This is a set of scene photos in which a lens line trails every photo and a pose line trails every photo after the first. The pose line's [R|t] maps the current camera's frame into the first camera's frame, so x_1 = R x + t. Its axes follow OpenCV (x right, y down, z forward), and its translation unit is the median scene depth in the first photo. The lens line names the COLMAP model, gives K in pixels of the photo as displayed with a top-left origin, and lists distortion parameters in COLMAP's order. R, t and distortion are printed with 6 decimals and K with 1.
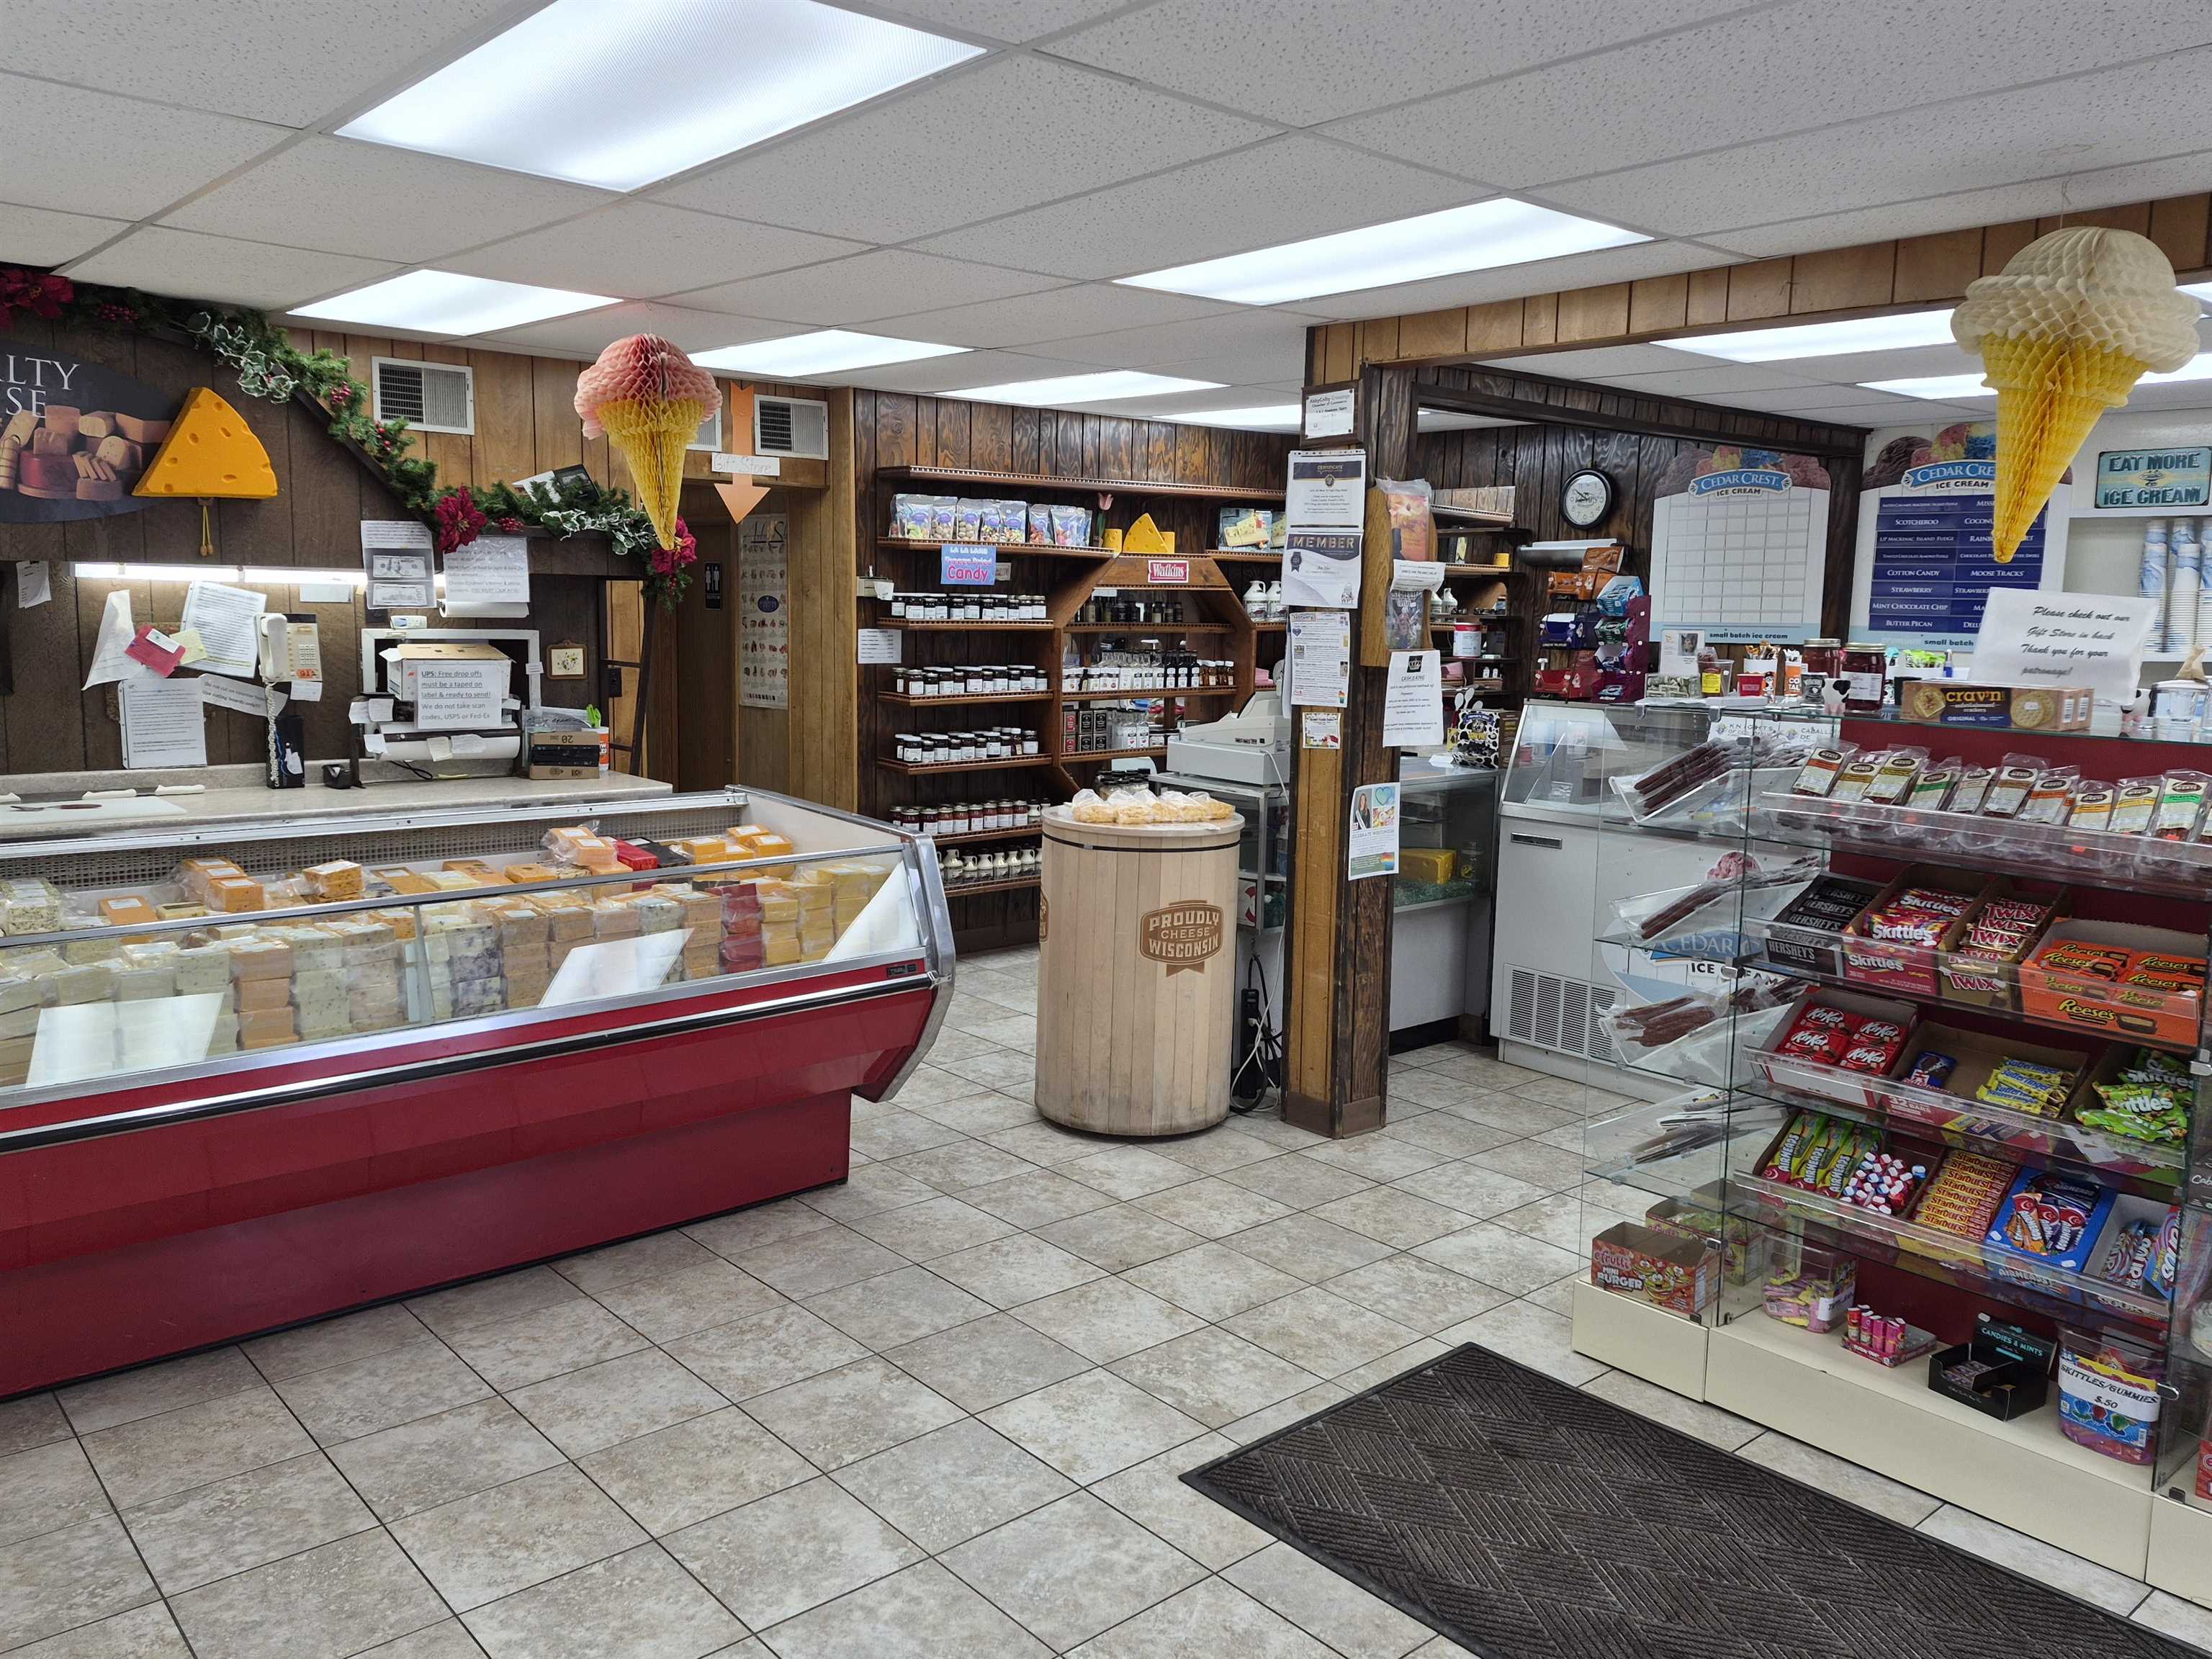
lens RADIAL K [[1654.8, 0, 1100.7], [0, 1654.8, 798.6], [0, 0, 1]] dist [0.127135, -0.157330]
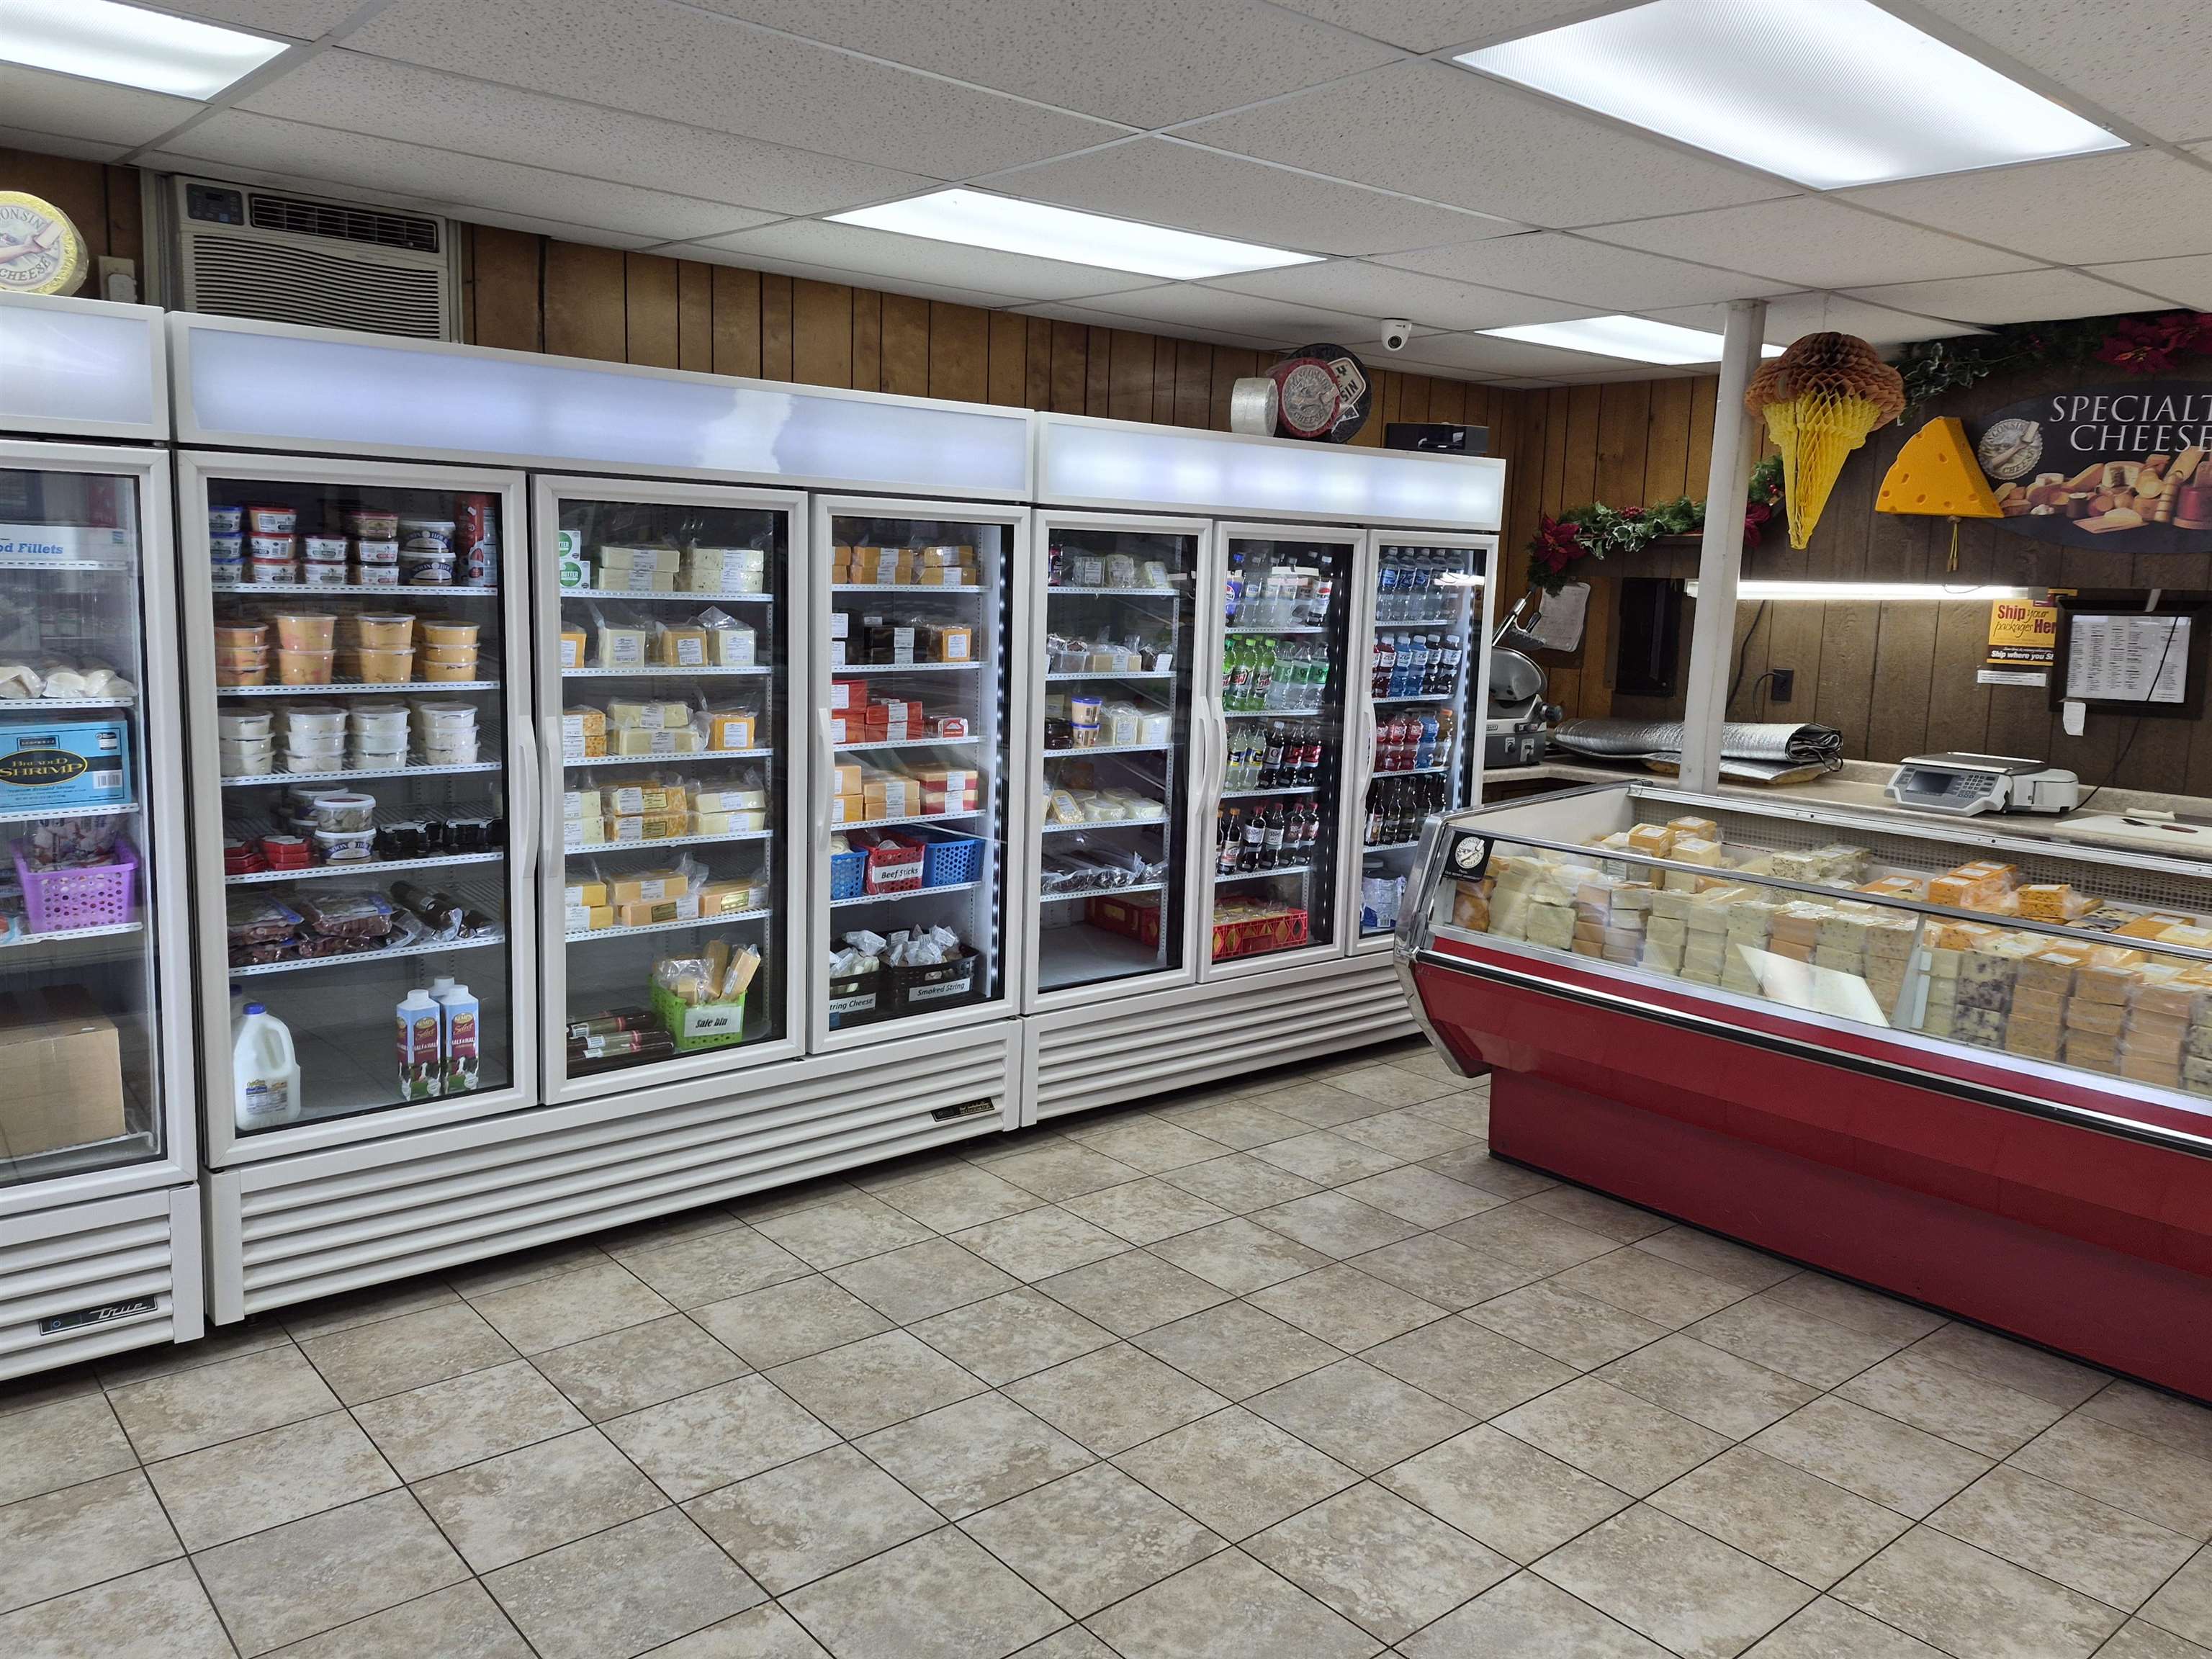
lens RADIAL K [[1670.9, 0, 1099.4], [0, 1670.9, 780.8], [0, 0, 1]] dist [0.091598, -0.107028]
pose [[-0.001632, 0.109547, -0.993980, 0.567242], [-0.157942, 0.981477, 0.108429, -0.044184], [0.987447, 0.157168, 0.015700, 0.458071]]
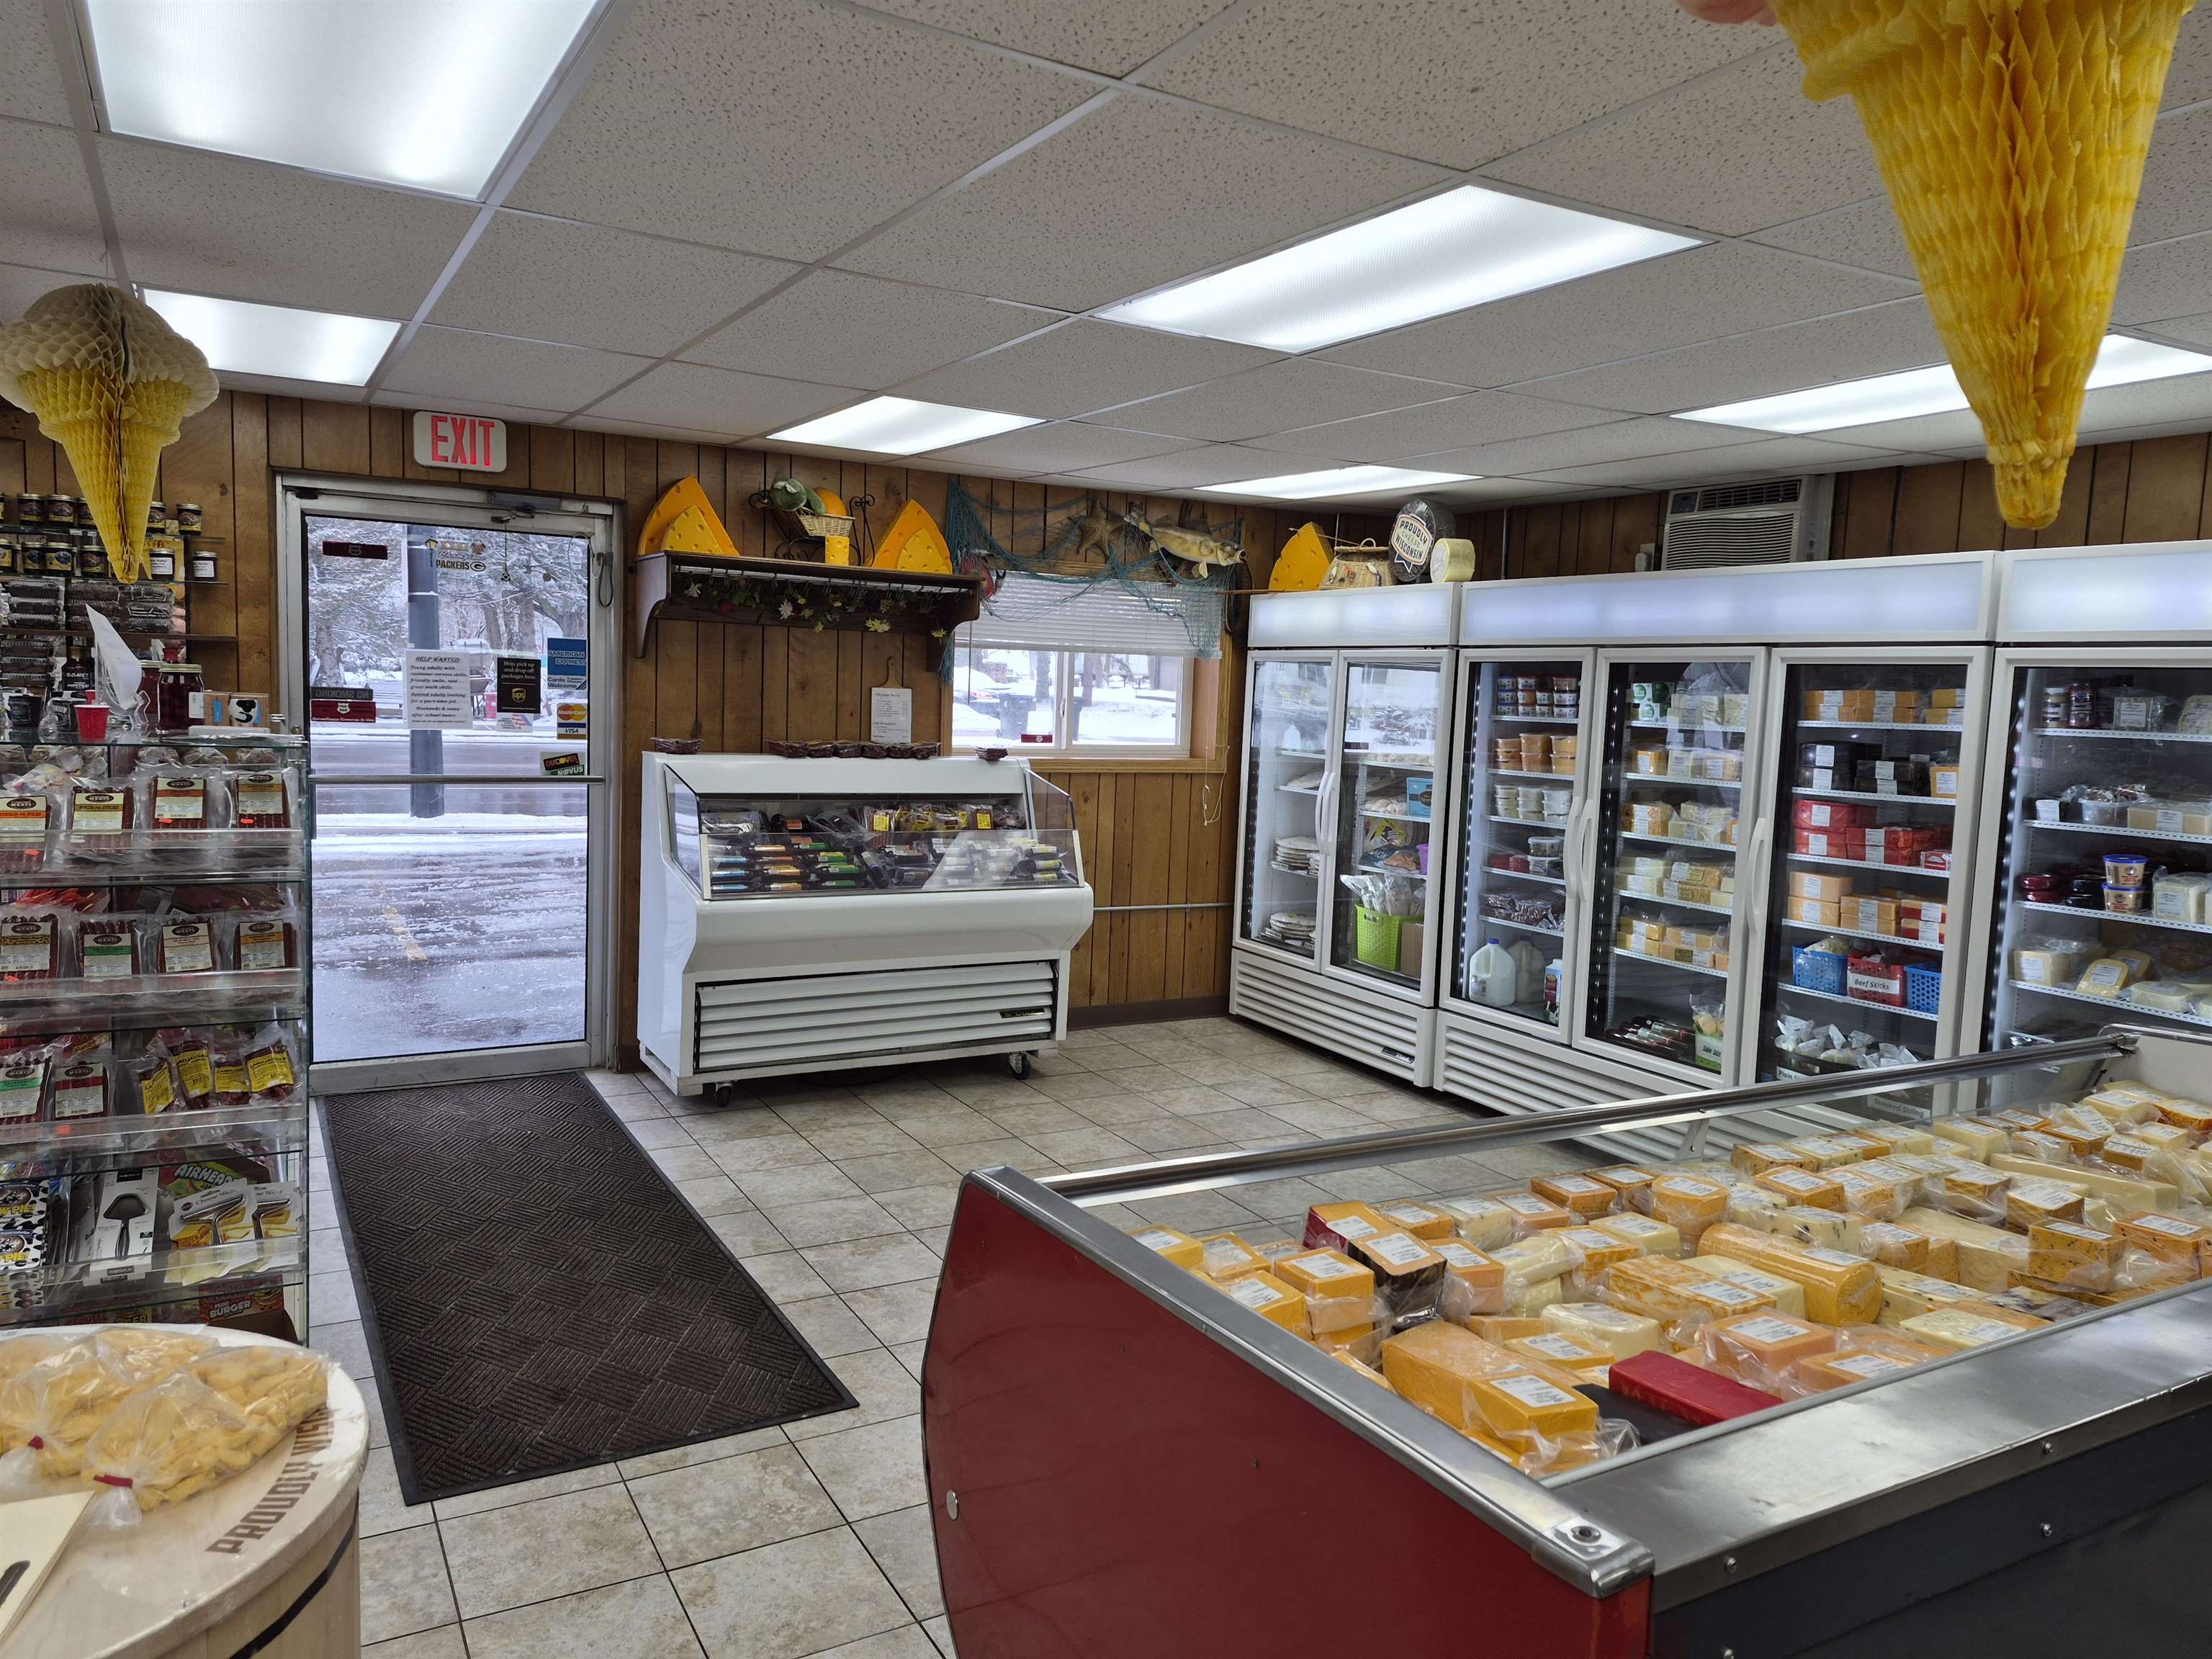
lens RADIAL K [[1524.4, 0, 1109.5], [0, 1524.4, 810.2], [0, 0, 1]] dist [0.098617, -0.104176]
pose [[-0.980292, -0.070697, 0.184473, -0.247789], [-0.031485, 0.977750, 0.207397, -0.195598], [-0.195031, 0.197501, -0.960706, 1.612998]]
